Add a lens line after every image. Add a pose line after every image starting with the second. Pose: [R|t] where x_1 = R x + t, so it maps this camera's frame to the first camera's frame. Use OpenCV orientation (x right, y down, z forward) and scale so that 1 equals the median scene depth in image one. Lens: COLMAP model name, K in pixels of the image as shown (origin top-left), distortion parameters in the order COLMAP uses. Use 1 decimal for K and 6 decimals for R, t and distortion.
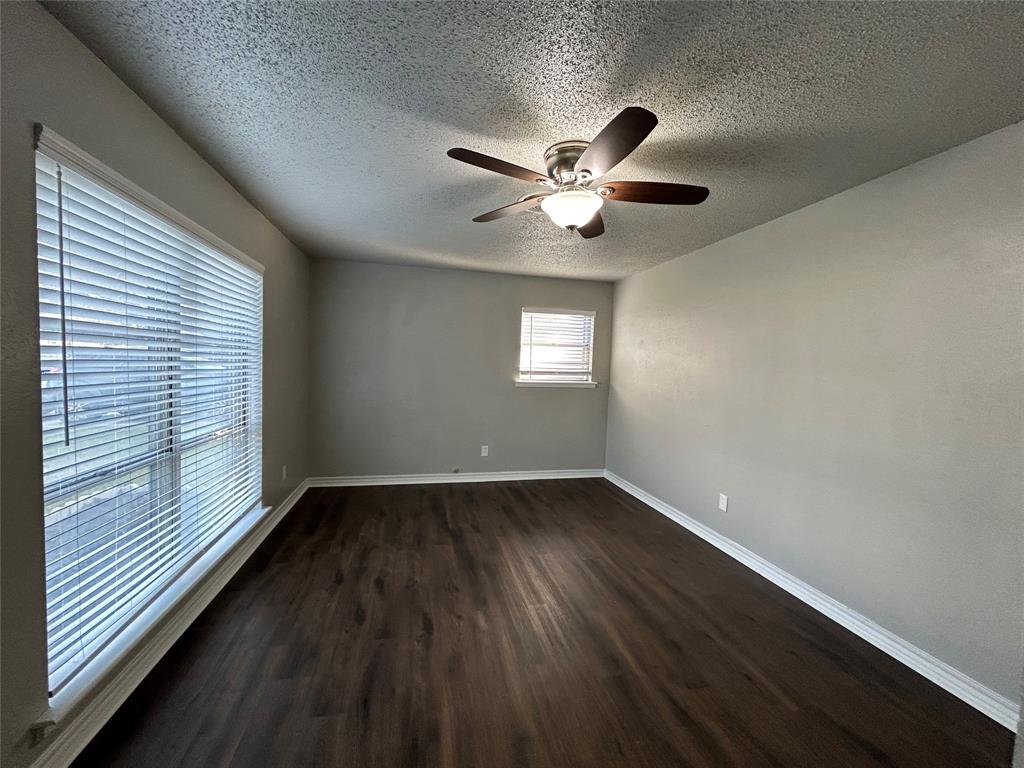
lens RADIAL K [[412.9, 0, 512.6], [0, 412.9, 382.3], [0, 0, 1]] dist [0.000813, 0.000136]
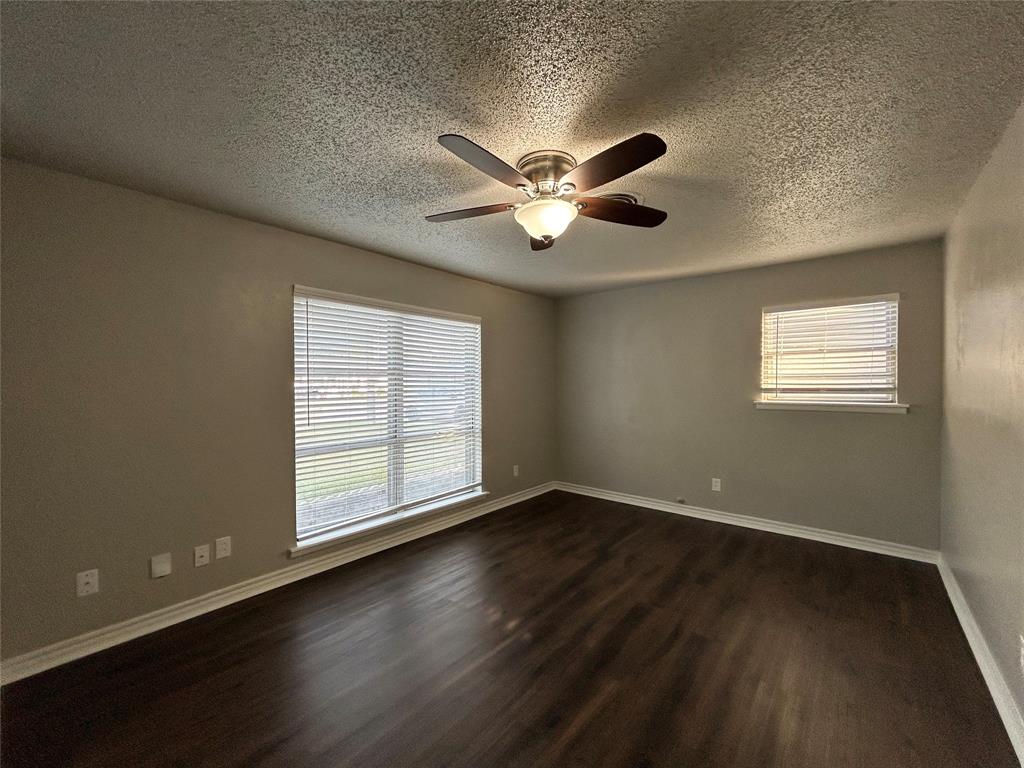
lens RADIAL K [[412.9, 0, 512.6], [0, 412.9, 382.3], [0, 0, 1]] dist [0.000813, 0.000136]
pose [[0.598240, -0.032399, -0.800661, 0.419540], [-0.012472, 0.998685, -0.049730, 0.006205], [0.801220, 0.039736, 0.597050, 0.182793]]
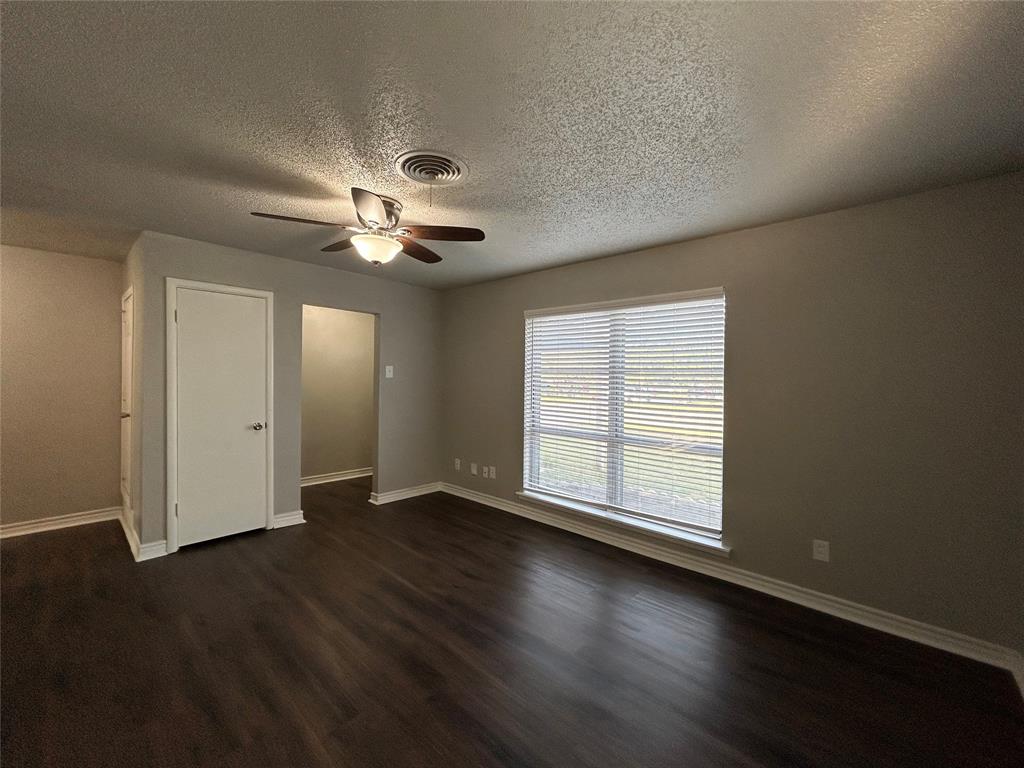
lens RADIAL K [[412.9, 0, 512.6], [0, 412.9, 382.3], [0, 0, 1]] dist [0.000813, 0.000136]
pose [[-0.828728, -0.031909, -0.558741, 0.230943], [-0.060948, 0.997581, 0.033428, -0.046276], [0.556323, 0.061757, -0.828668, 1.101775]]
